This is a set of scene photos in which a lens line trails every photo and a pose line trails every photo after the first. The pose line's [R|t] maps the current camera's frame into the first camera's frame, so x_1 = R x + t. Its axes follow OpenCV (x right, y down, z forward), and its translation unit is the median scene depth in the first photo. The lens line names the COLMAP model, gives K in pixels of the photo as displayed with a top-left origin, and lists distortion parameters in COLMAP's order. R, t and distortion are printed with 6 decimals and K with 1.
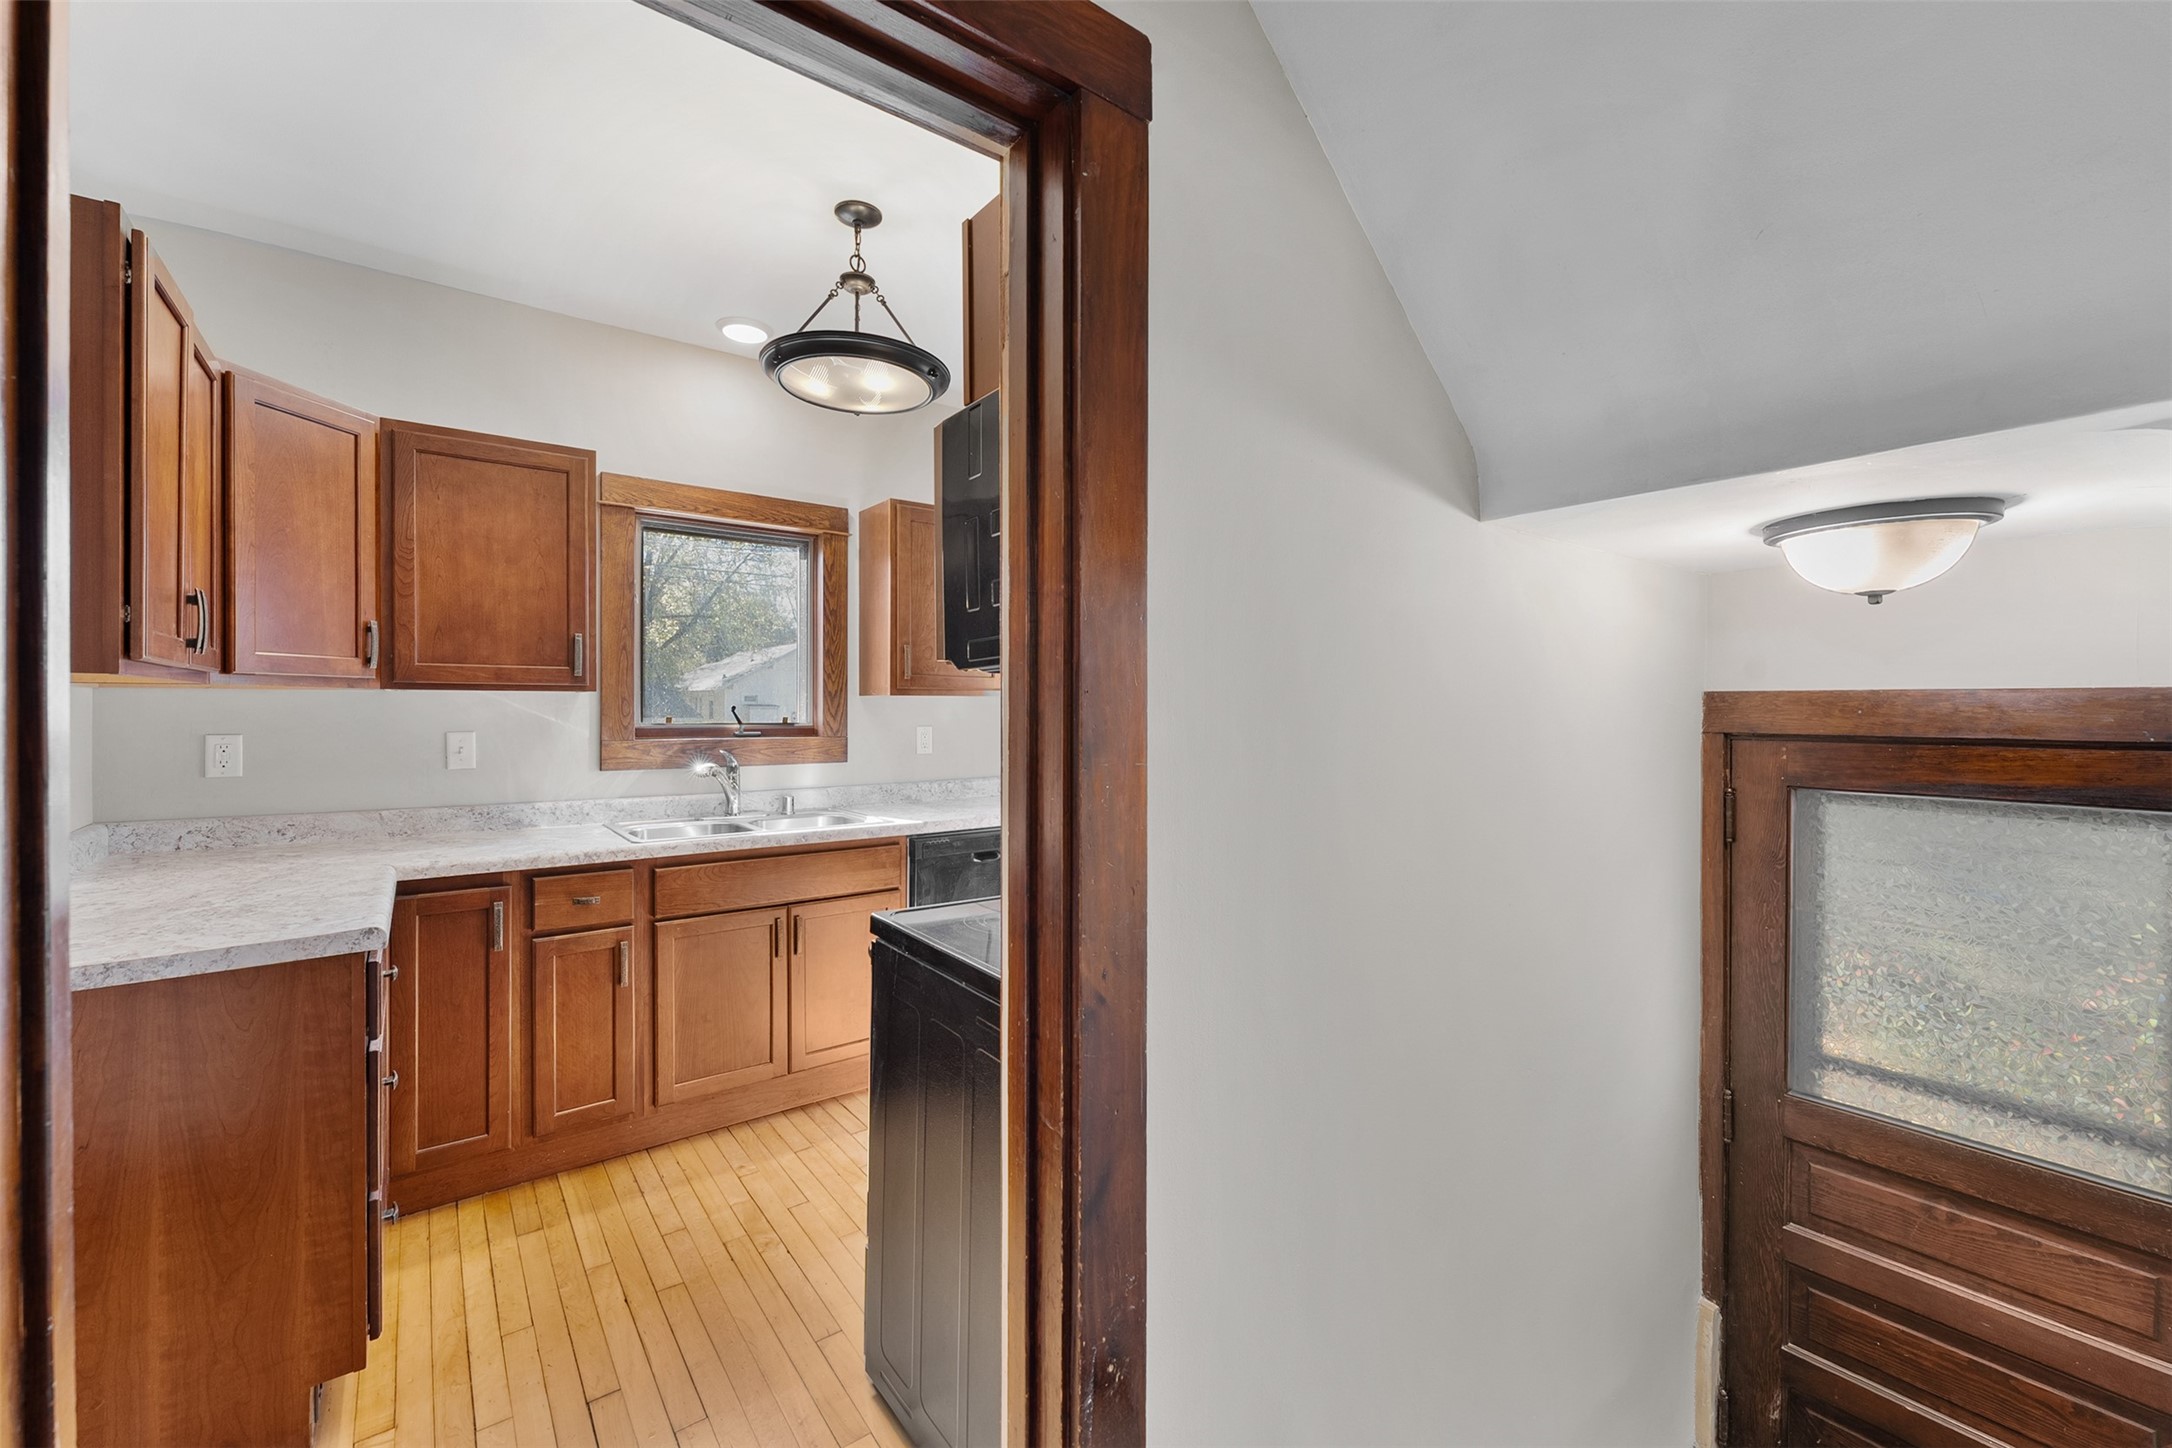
lens RADIAL K [[871.5, 0, 1081.2], [0, 871.5, 724.9], [0, 0, 1]] dist [0.000259, -0.000398]
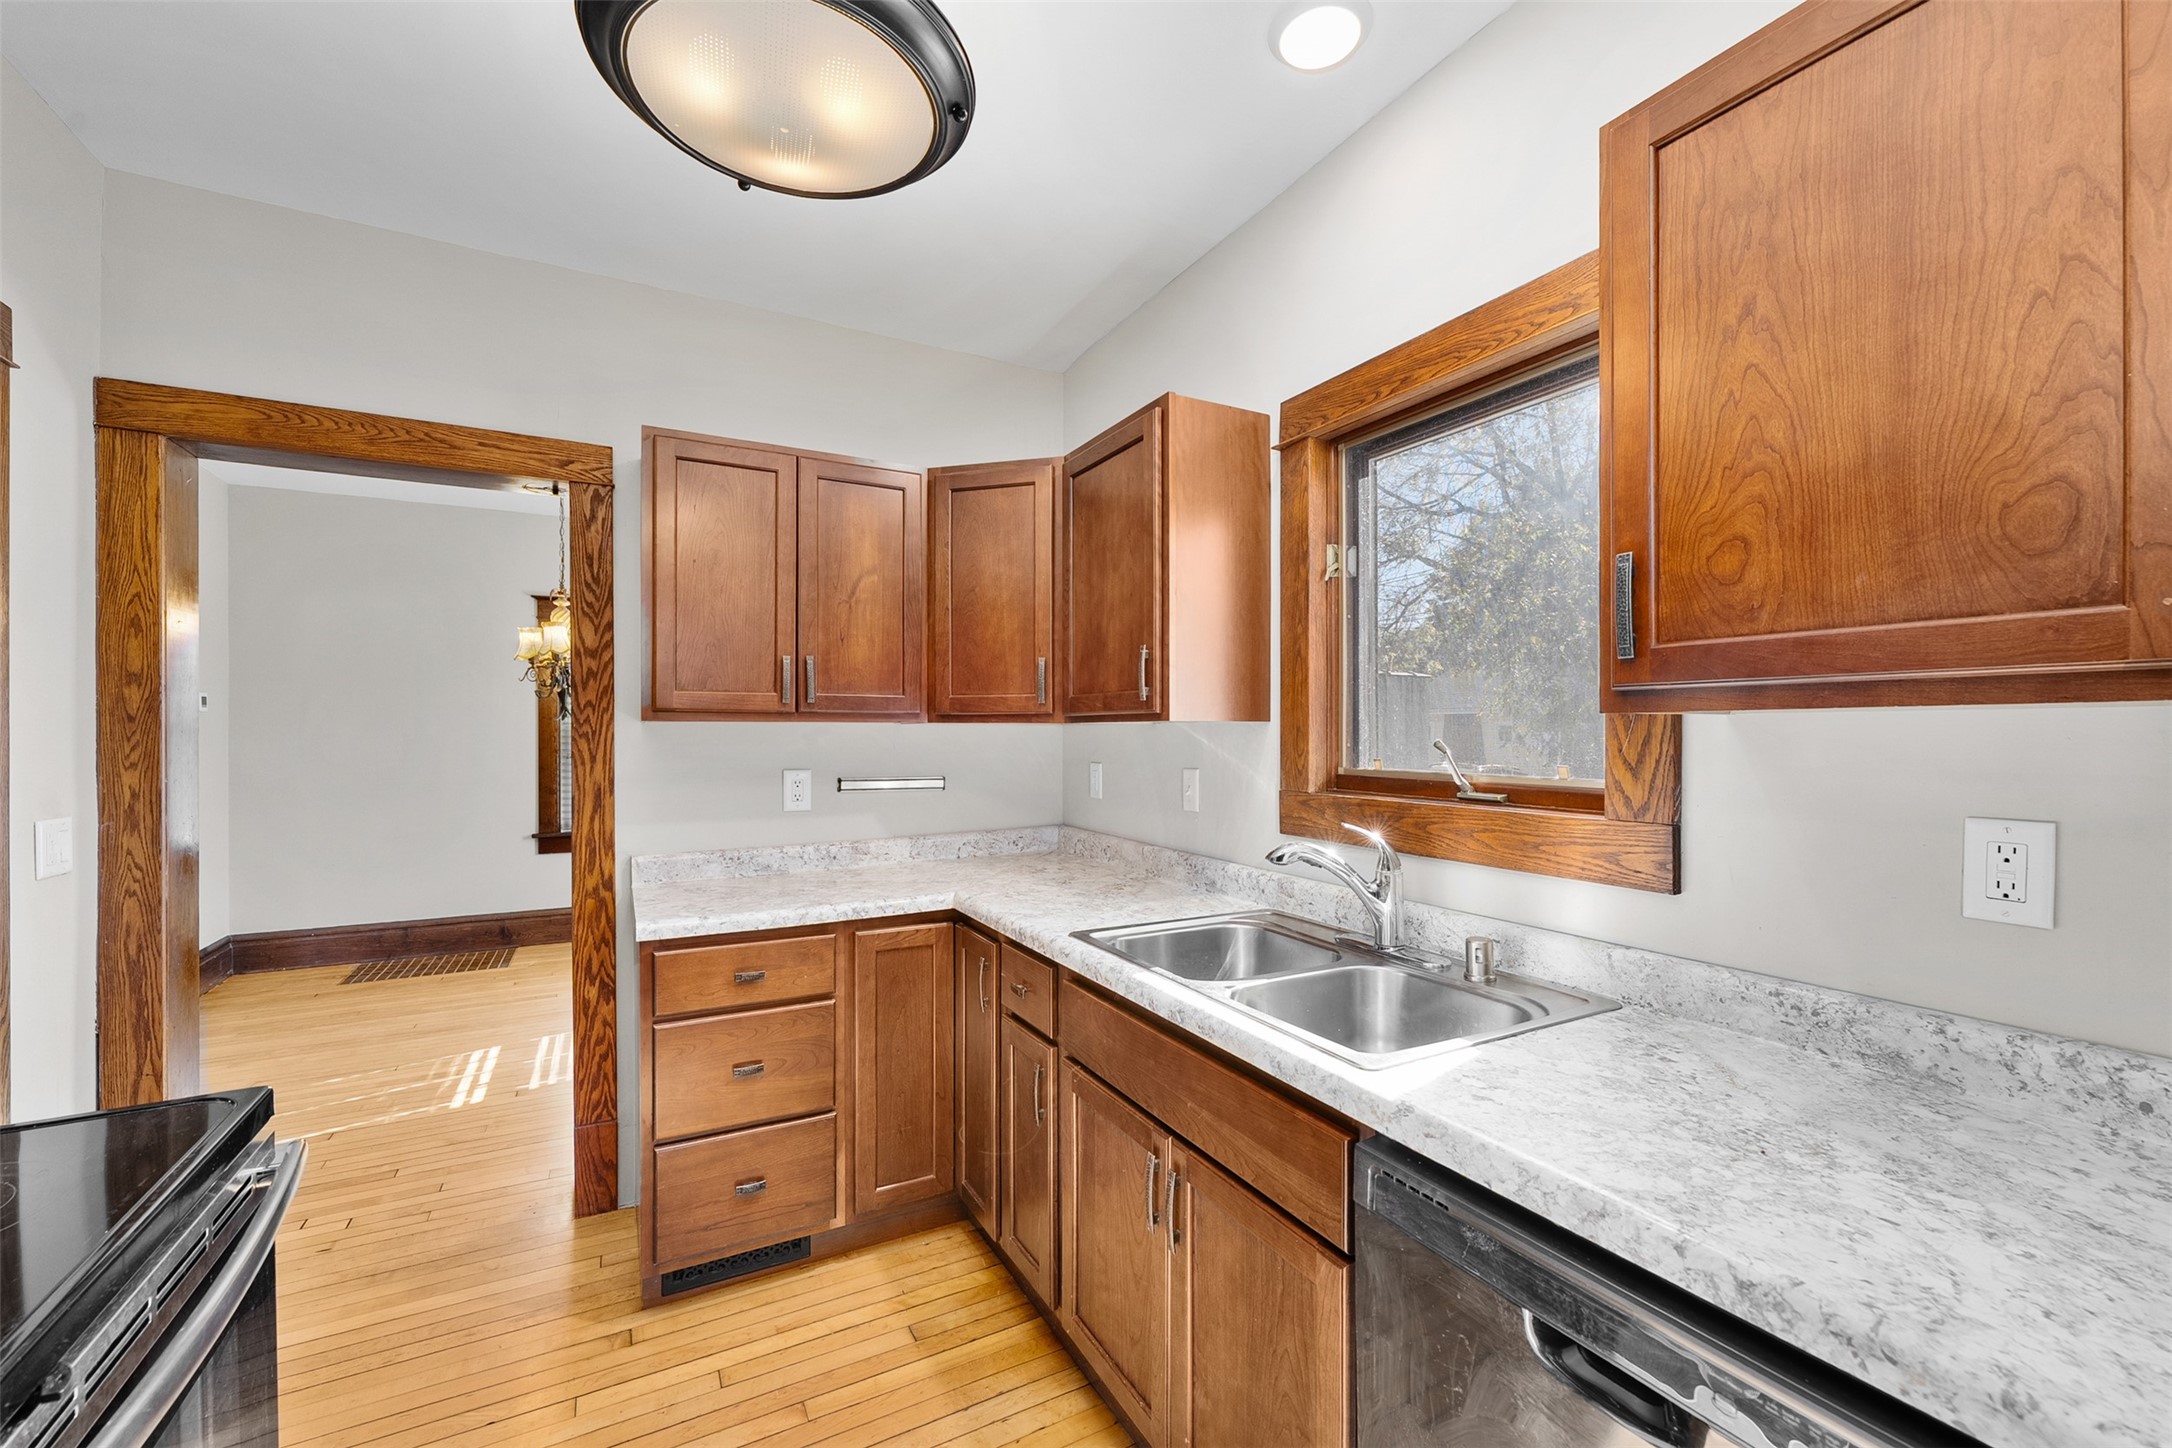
lens RADIAL K [[871.5, 0, 1081.2], [0, 871.5, 724.9], [0, 0, 1]] dist [0.000259, -0.000398]
pose [[-0.154714, -0.009699, -0.987912, 0.173007], [-0.019701, 0.999783, -0.006730, -0.027281], [0.987763, 0.018422, -0.154871, 1.001245]]
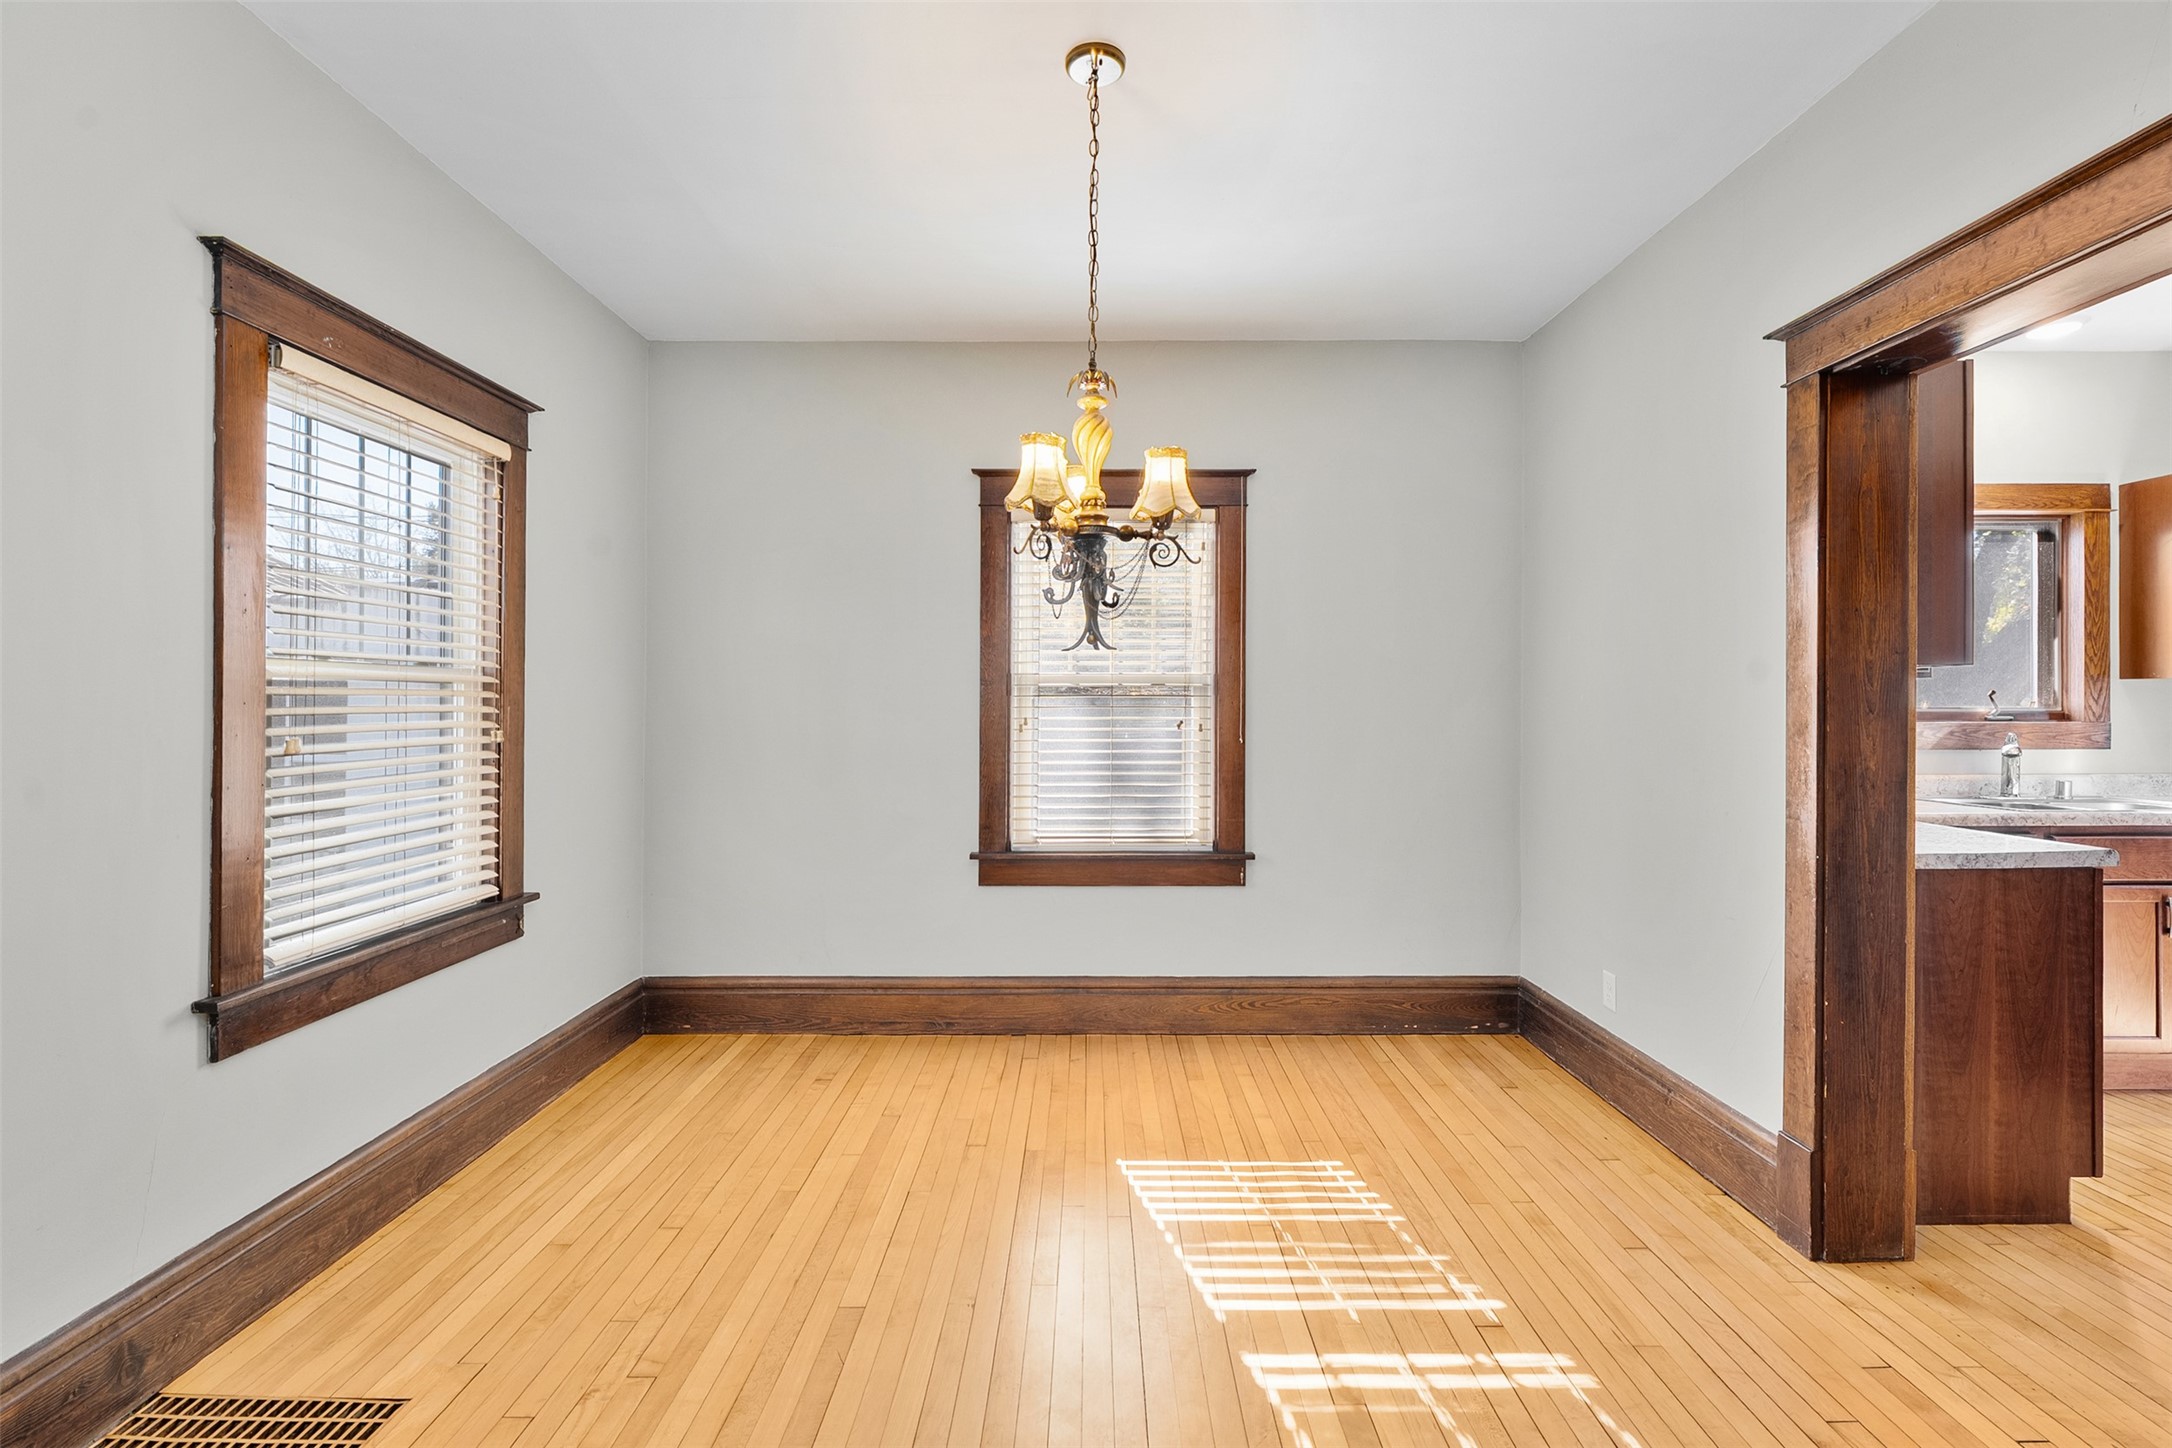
lens RADIAL K [[974.9, 0, 1094.3], [0, 974.9, 702.7], [0, 0, 1]] dist [-0.002535, -0.000069]
pose [[0.797602, -0.006630, -0.603148, -0.636036], [-0.006464, 0.999788, -0.019538, 0.024453], [0.603150, 0.019483, 0.797390, -0.634675]]
